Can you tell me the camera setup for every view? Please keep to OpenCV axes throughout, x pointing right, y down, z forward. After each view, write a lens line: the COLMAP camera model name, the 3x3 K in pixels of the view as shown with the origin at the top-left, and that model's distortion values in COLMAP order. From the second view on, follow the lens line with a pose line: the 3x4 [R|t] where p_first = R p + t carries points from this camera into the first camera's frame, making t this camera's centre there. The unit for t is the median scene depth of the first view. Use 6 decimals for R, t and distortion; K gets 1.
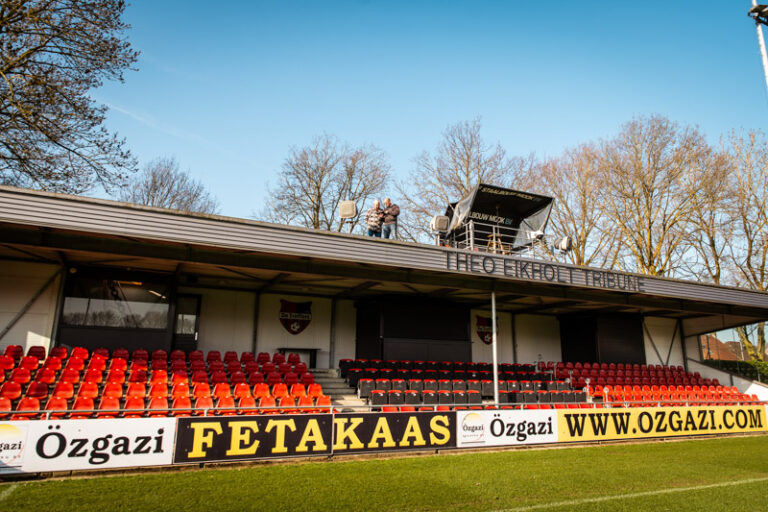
lens RADIAL K [[491.8, 0, 384.0], [0, 491.8, 256.0], [0, 0, 1]] dist [-0.003208, -0.000925]
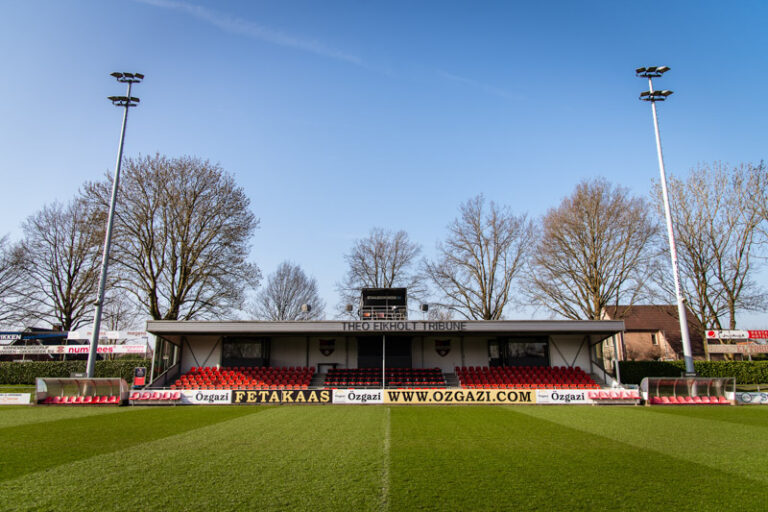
lens RADIAL K [[491.8, 0, 384.0], [0, 491.8, 256.0], [0, 0, 1]] dist [-0.003208, -0.000925]
pose [[0.909195, -0.114899, -0.400203, 1.324602], [0.111877, 0.993239, -0.030996, -0.237566], [0.401059, -0.016592, 0.915902, -1.093753]]
